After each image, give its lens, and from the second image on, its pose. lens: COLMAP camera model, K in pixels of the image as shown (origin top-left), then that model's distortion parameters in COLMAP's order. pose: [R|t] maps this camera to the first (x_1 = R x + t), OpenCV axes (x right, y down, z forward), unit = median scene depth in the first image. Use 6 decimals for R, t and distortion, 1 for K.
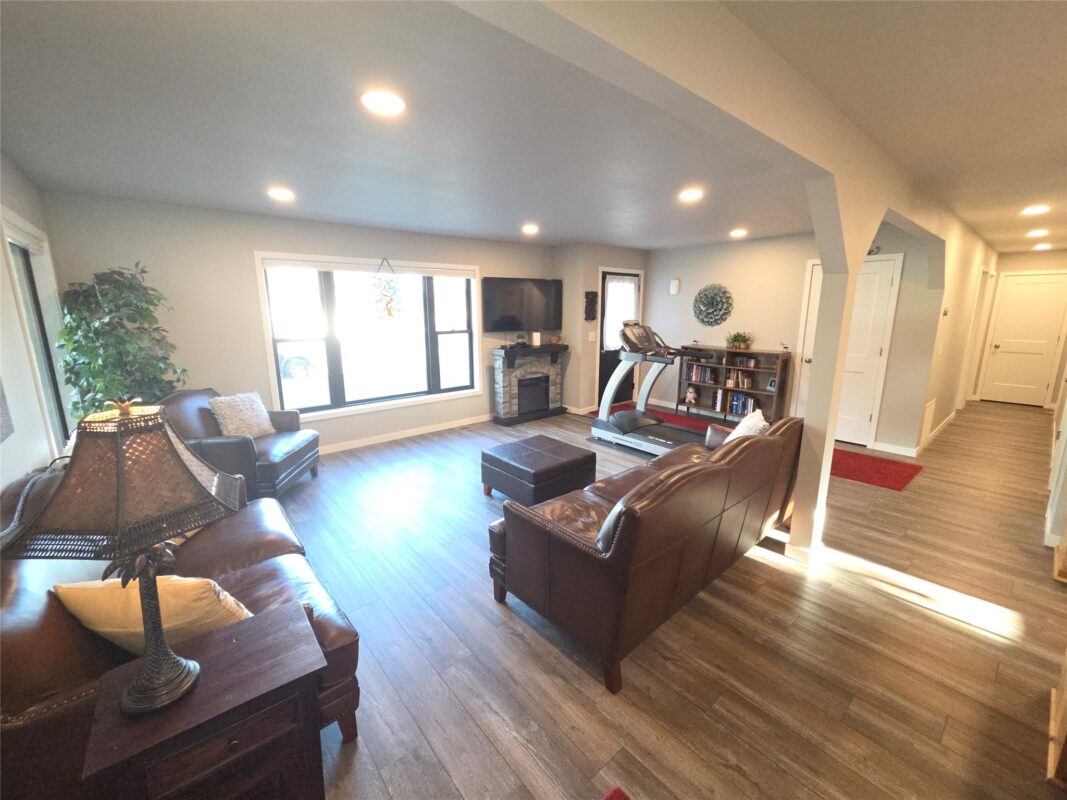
lens RADIAL K [[434.7, 0, 528.0], [0, 434.7, 390.4], [0, 0, 1]] dist [0.001905, -0.000033]
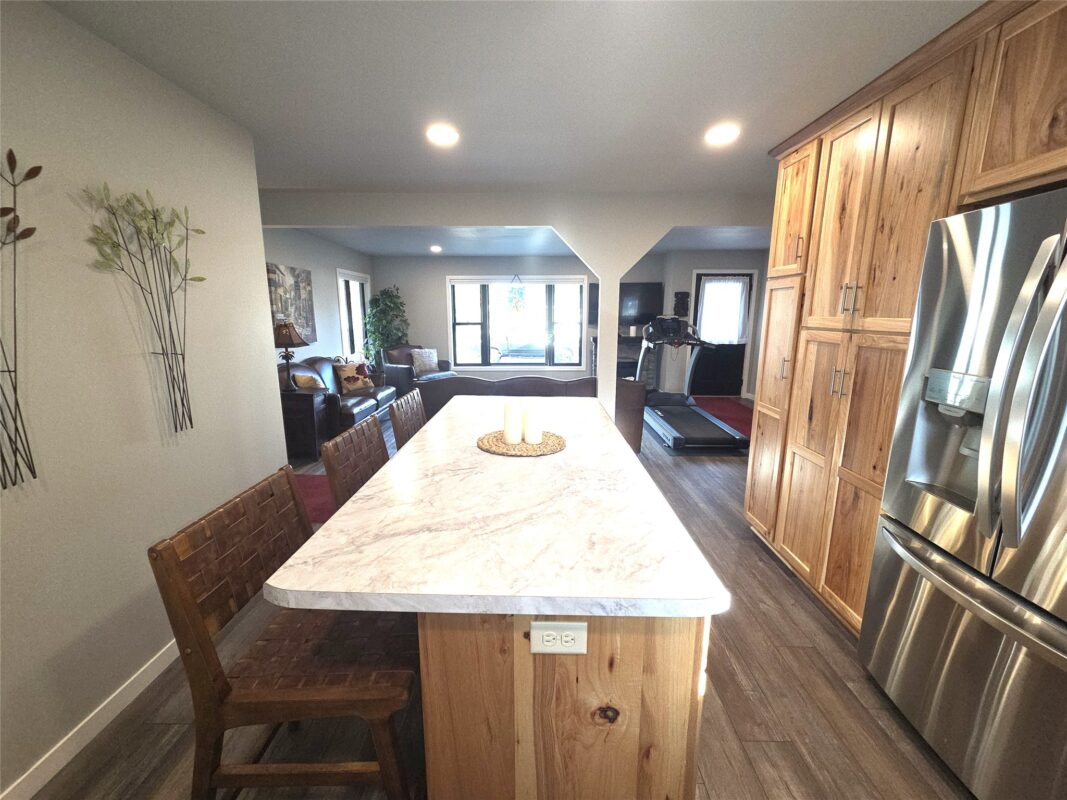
lens RADIAL K [[434.7, 0, 525.3], [0, 434.7, 394.8], [0, 0, 1]] dist [0.001905, -0.000033]
pose [[0.758561, 0.124231, -0.639650, 0.631926], [-0.123438, 0.991279, 0.046138, 0.044086], [0.639804, 0.043959, 0.767280, -0.146243]]
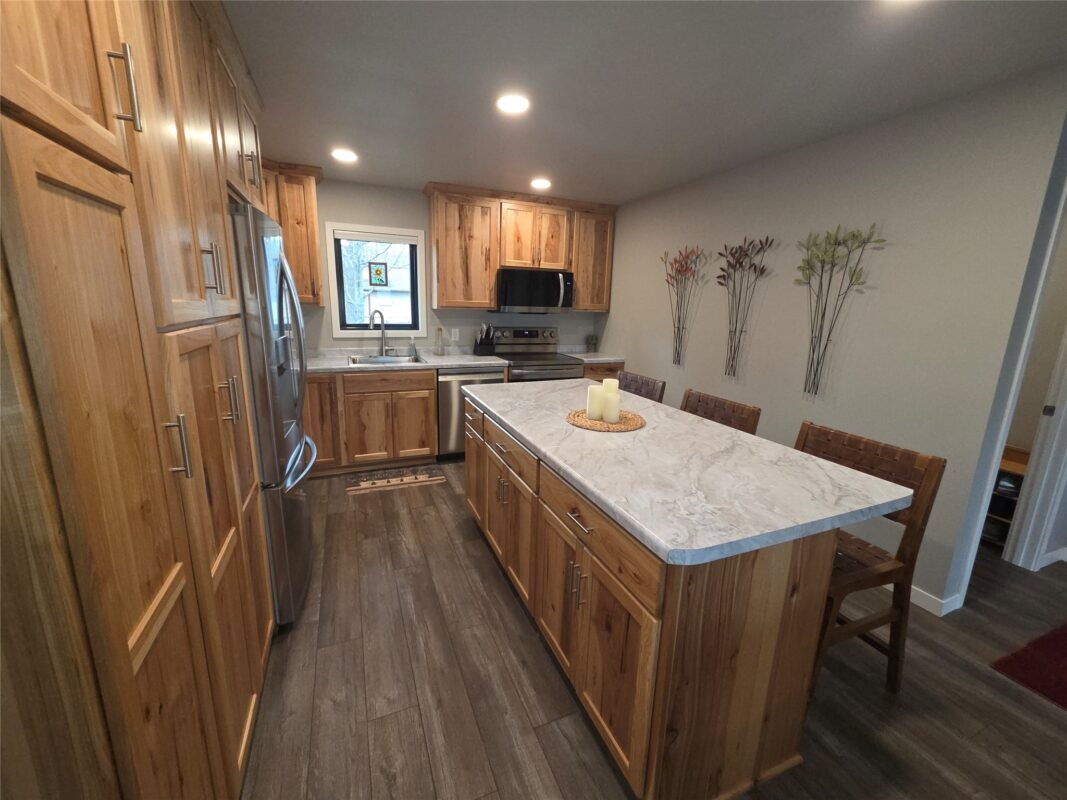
lens RADIAL K [[434.7, 0, 529.6], [0, 434.7, 400.2], [0, 0, 1]] dist [0.001905, -0.000033]
pose [[-0.958317, -0.089225, 0.271416, 0.473692], [0.024780, 0.920448, 0.390078, -0.070306], [-0.284629, 0.380544, -0.879871, 0.484594]]
